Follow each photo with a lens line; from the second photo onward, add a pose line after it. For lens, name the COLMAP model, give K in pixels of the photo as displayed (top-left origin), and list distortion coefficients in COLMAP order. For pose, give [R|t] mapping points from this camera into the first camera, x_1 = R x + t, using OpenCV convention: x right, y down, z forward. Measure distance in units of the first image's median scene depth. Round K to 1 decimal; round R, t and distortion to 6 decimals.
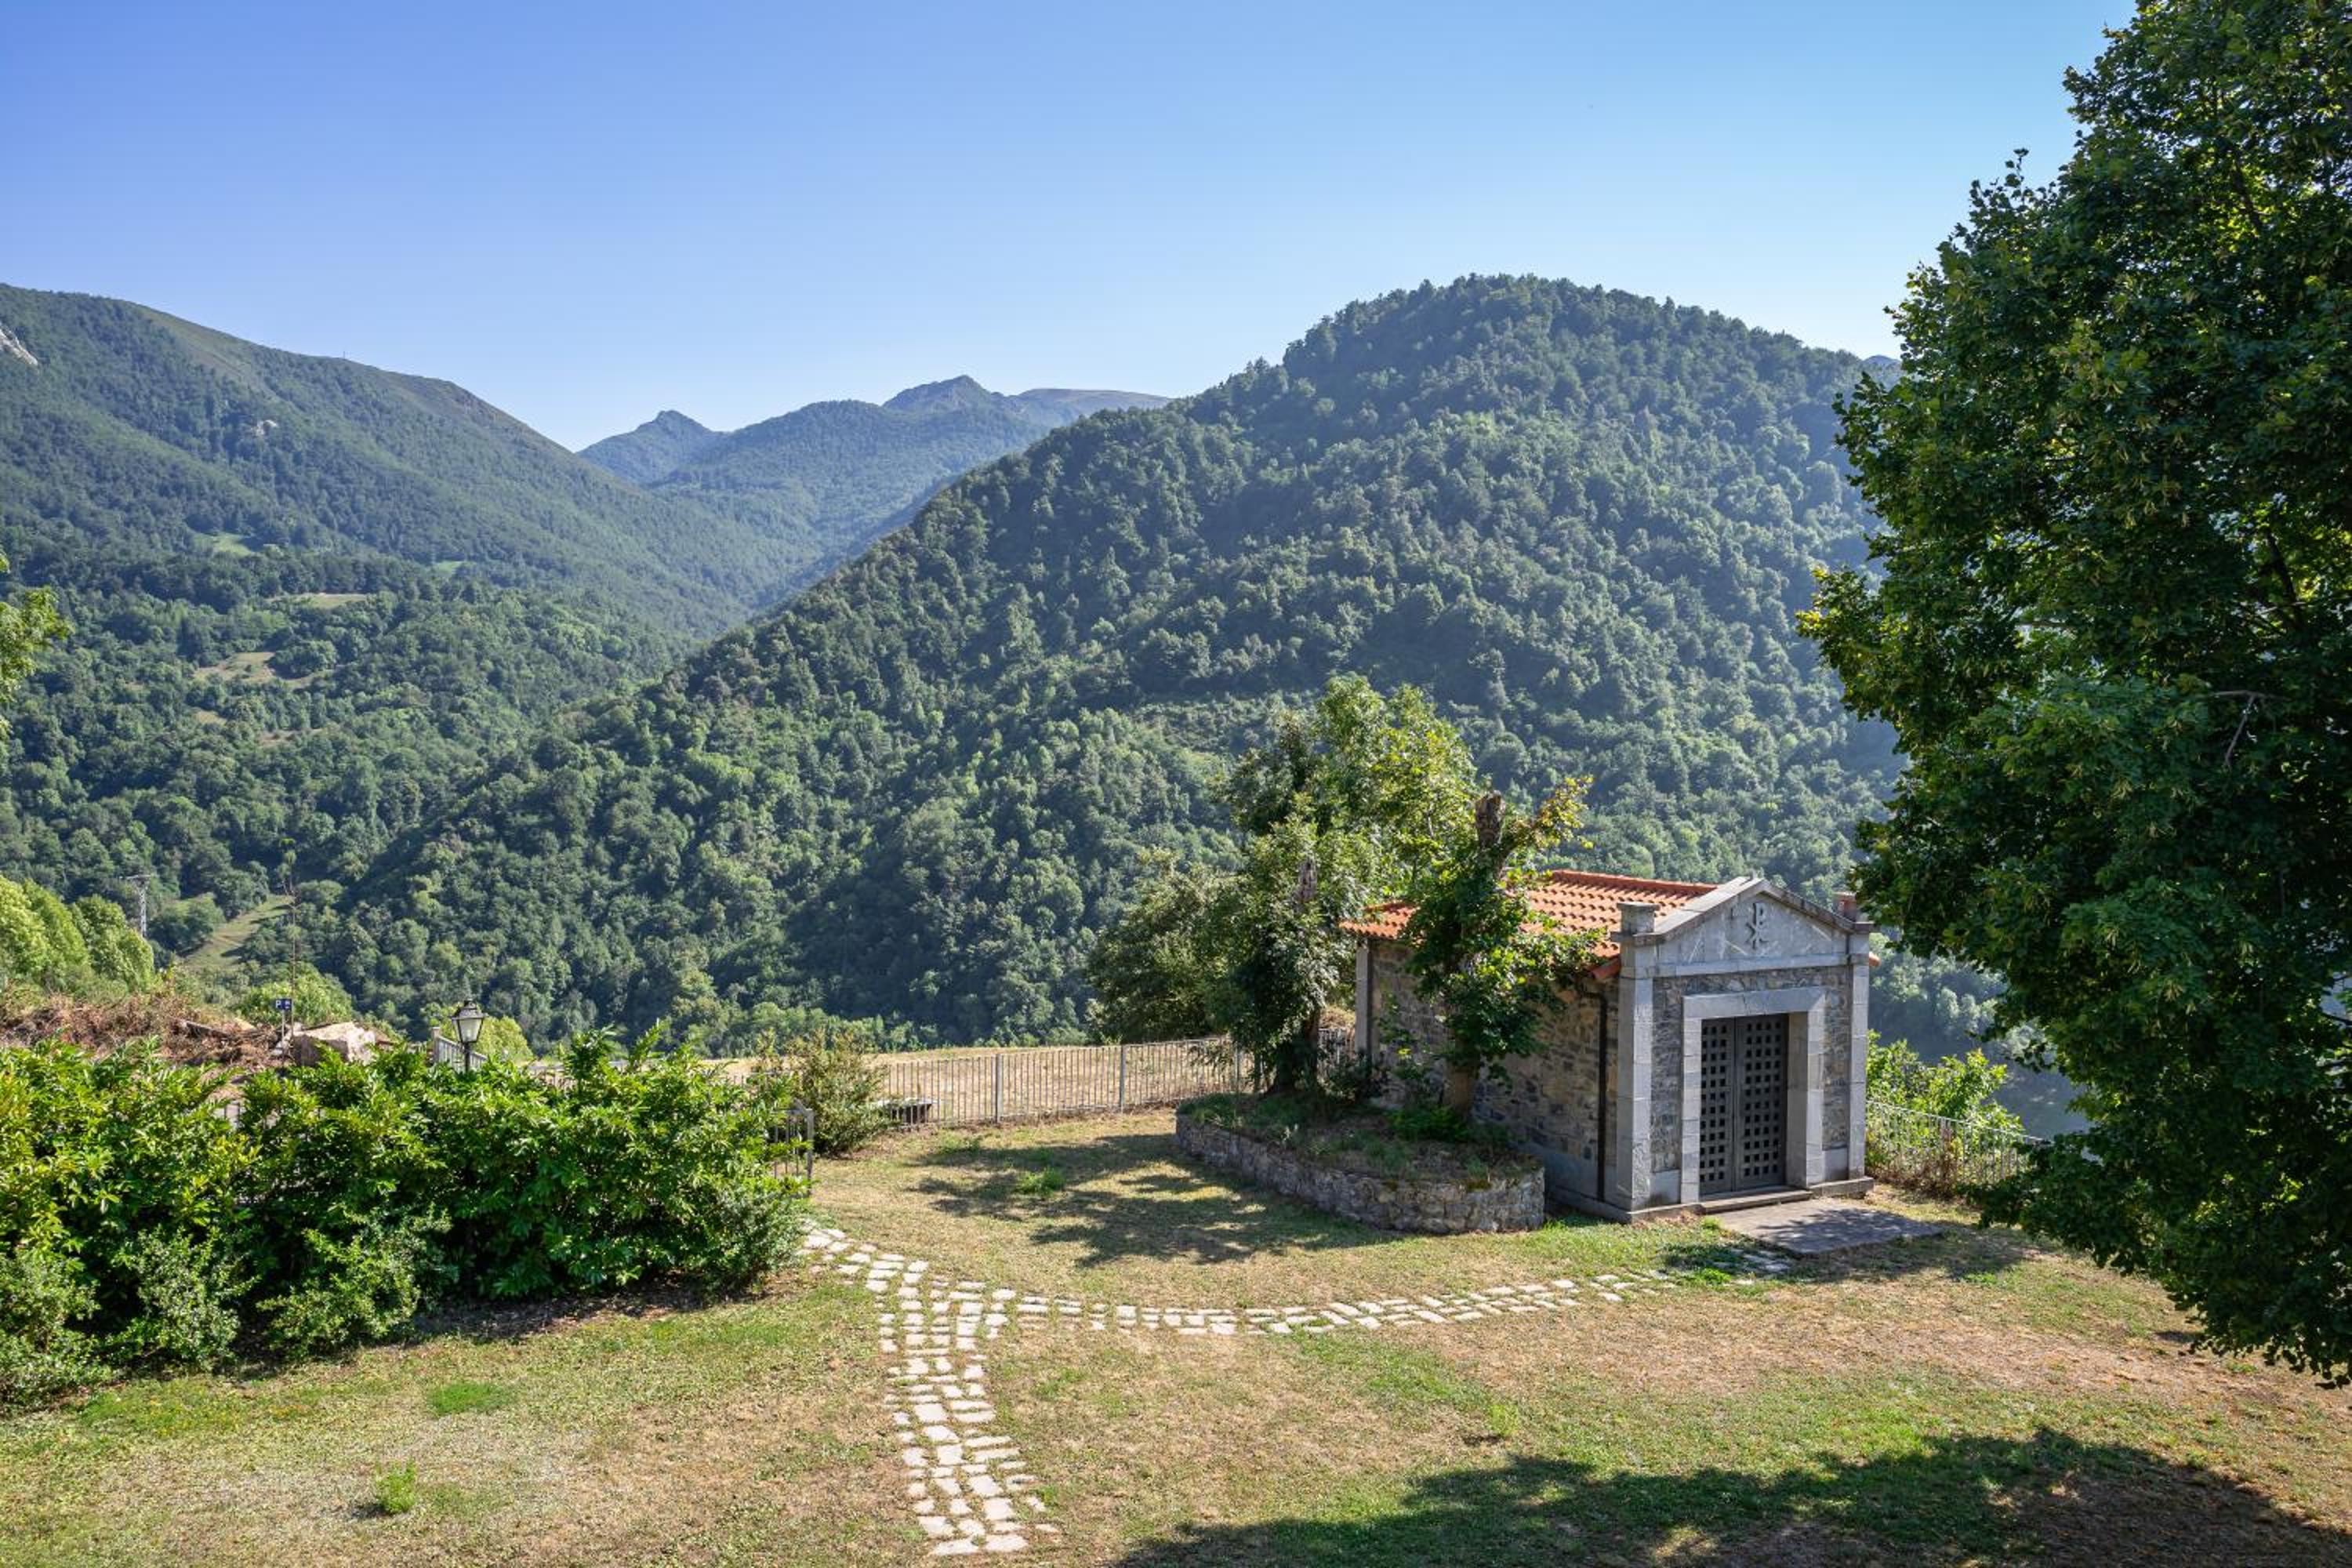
lens RADIAL K [[1962.4, 0, 1176.0], [0, 1962.4, 784.0], [0, 0, 1]] dist [-0.010983, -0.002940]
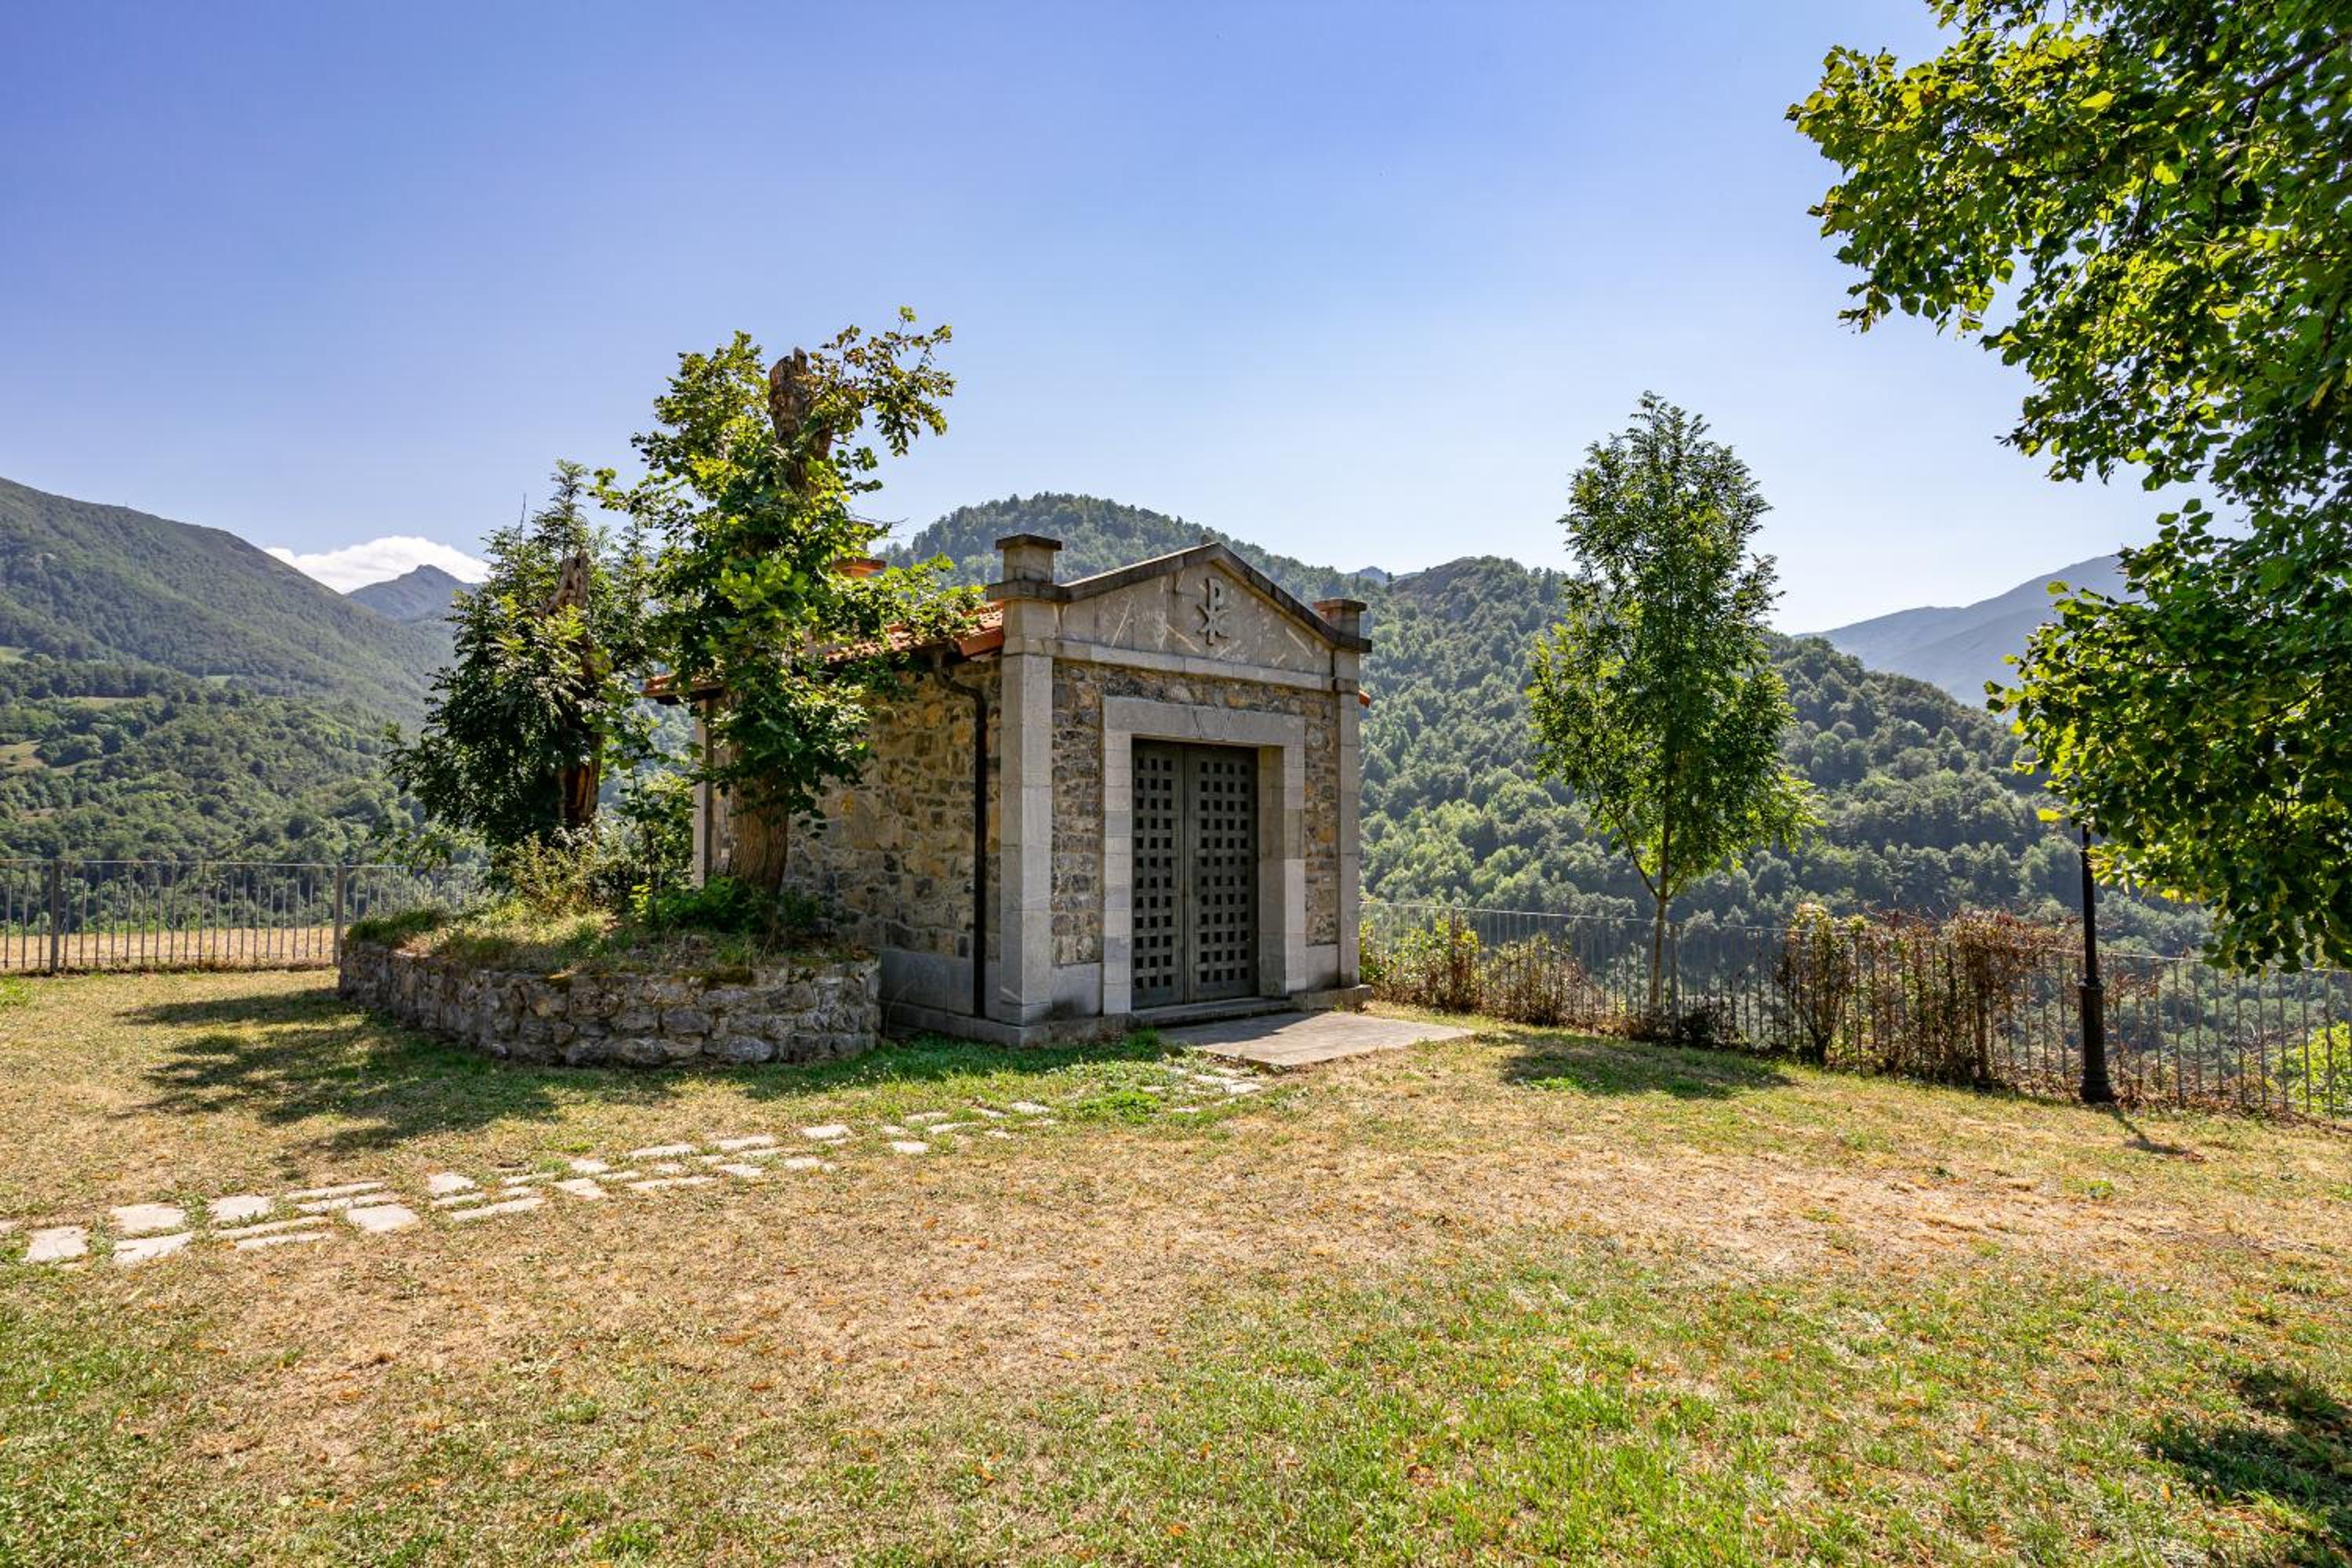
lens RADIAL K [[1280.4, 0, 1214.3], [0, 1280.4, 782.1], [0, 0, 1]] dist [-0.003415, 0.000442]
pose [[0.964906, 0.004848, 0.262552, 0.023493], [0.014383, 0.997353, -0.071277, 0.021742], [-0.262202, 0.072552, 0.962282, 0.074684]]
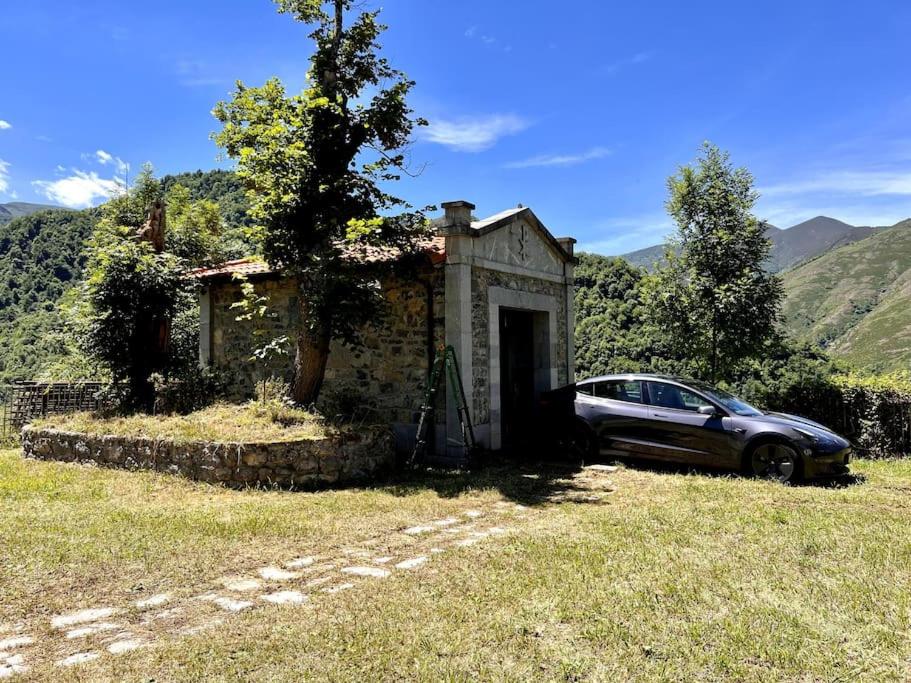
lens RADIAL K [[678.5, 0, 451.7], [0, 678.5, 331.0], [0, 0, 1]] dist [0.034887, -0.006838]
pose [[0.883988, -0.002907, 0.467501, 0.004125], [0.037625, 0.997179, -0.064943, 0.021359], [-0.465994, 0.074998, 0.881604, 0.080613]]
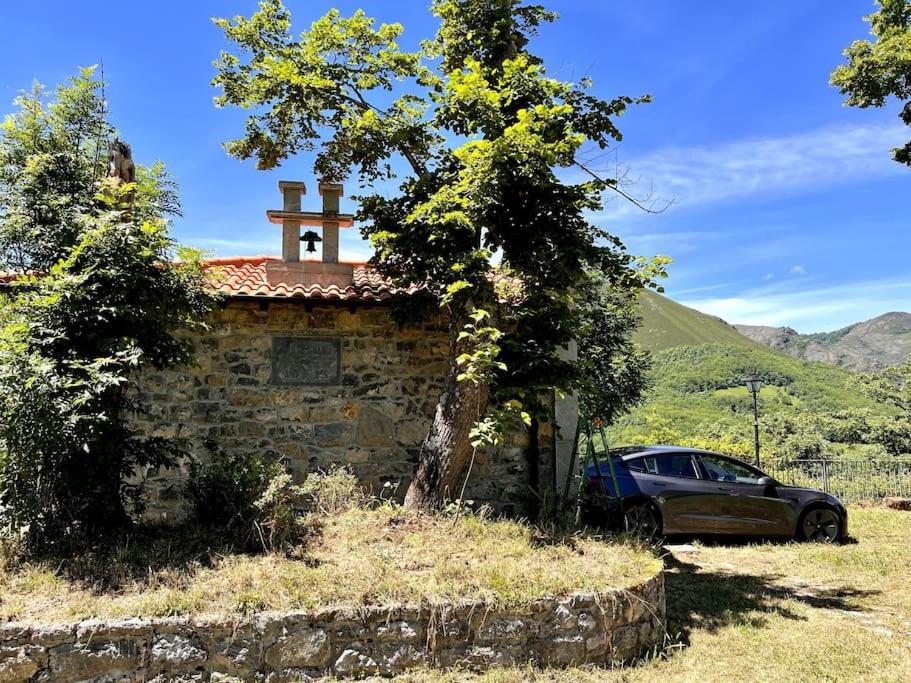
lens RADIAL K [[678.5, 0, 451.7], [0, 678.5, 331.0], [0, 0, 1]] dist [0.034887, -0.006838]
pose [[0.354933, 0.093218, 0.930233, -0.014051], [0.039405, 0.992641, -0.114507, 0.018283], [-0.934061, 0.077298, 0.348647, 0.119092]]
